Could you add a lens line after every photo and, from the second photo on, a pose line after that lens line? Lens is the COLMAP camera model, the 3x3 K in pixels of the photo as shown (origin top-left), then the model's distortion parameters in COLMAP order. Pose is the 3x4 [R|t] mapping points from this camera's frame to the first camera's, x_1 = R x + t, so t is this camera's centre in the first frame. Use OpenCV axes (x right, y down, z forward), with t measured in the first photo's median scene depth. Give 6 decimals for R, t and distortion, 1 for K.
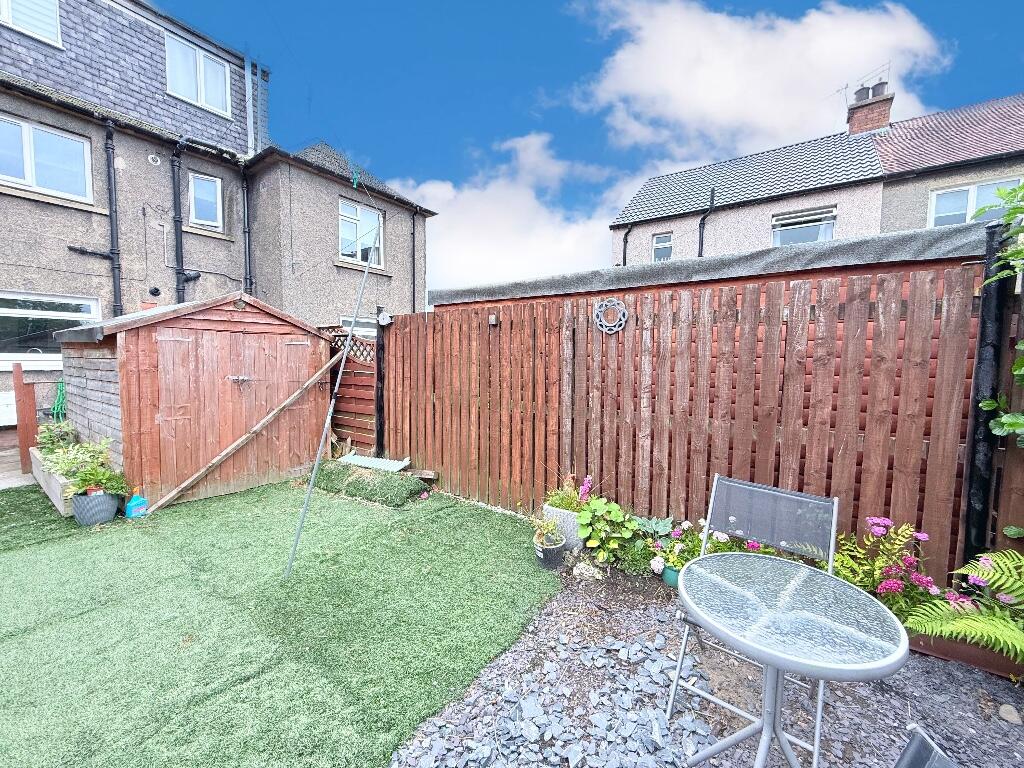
lens RADIAL K [[406.1, 0, 509.7], [0, 406.1, 384.6], [0, 0, 1]] dist [-0.001907, 0.000024]
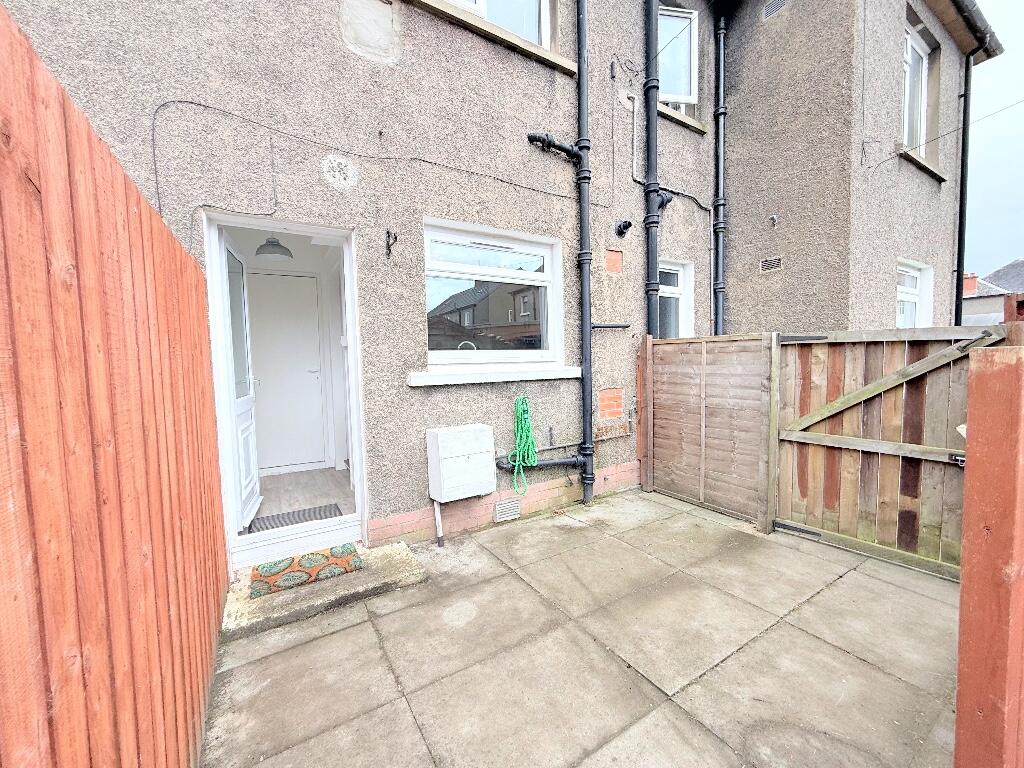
lens RADIAL K [[406.1, 0, 509.7], [0, 406.1, 384.6], [0, 0, 1]] dist [-0.001907, 0.000024]
pose [[0.915371, -0.010741, -0.402467, -0.790144], [0.007207, 0.999921, -0.010294, -0.026097], [0.402546, 0.006522, 0.915376, 0.465089]]
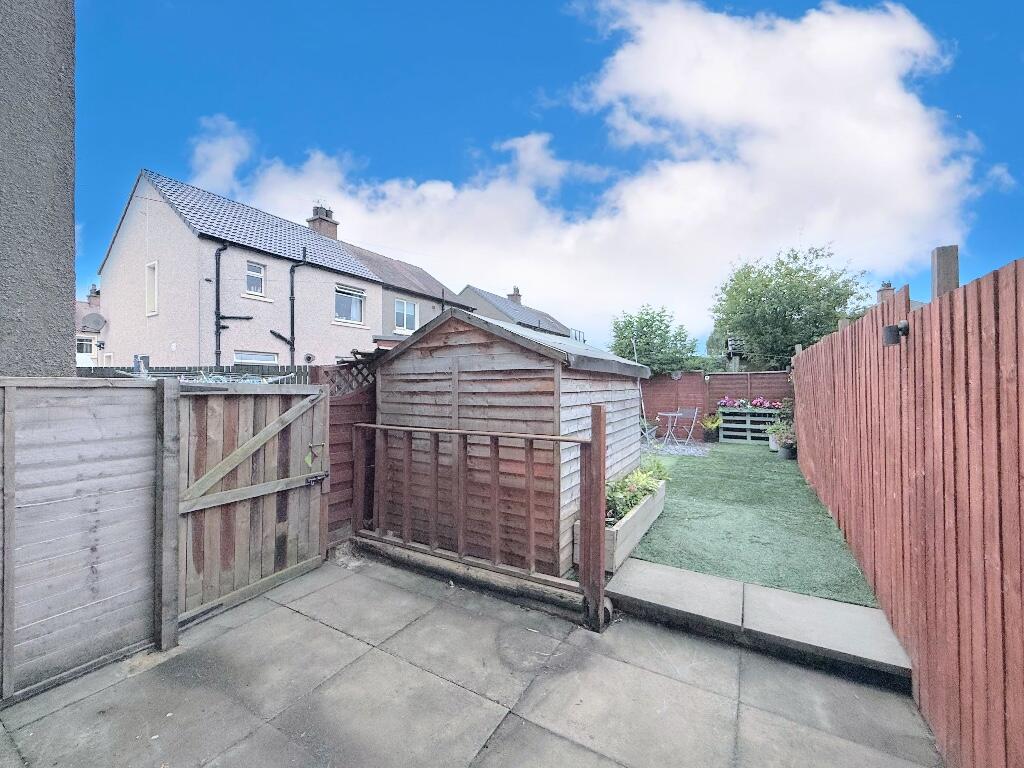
lens RADIAL K [[406.1, 0, 509.7], [0, 406.1, 384.6], [0, 0, 1]] dist [-0.001907, 0.000024]
pose [[-0.073829, -0.009272, 0.997228, -0.880017], [0.069602, 0.997471, 0.014428, -0.039097], [-0.994839, 0.070474, -0.072997, 0.548557]]
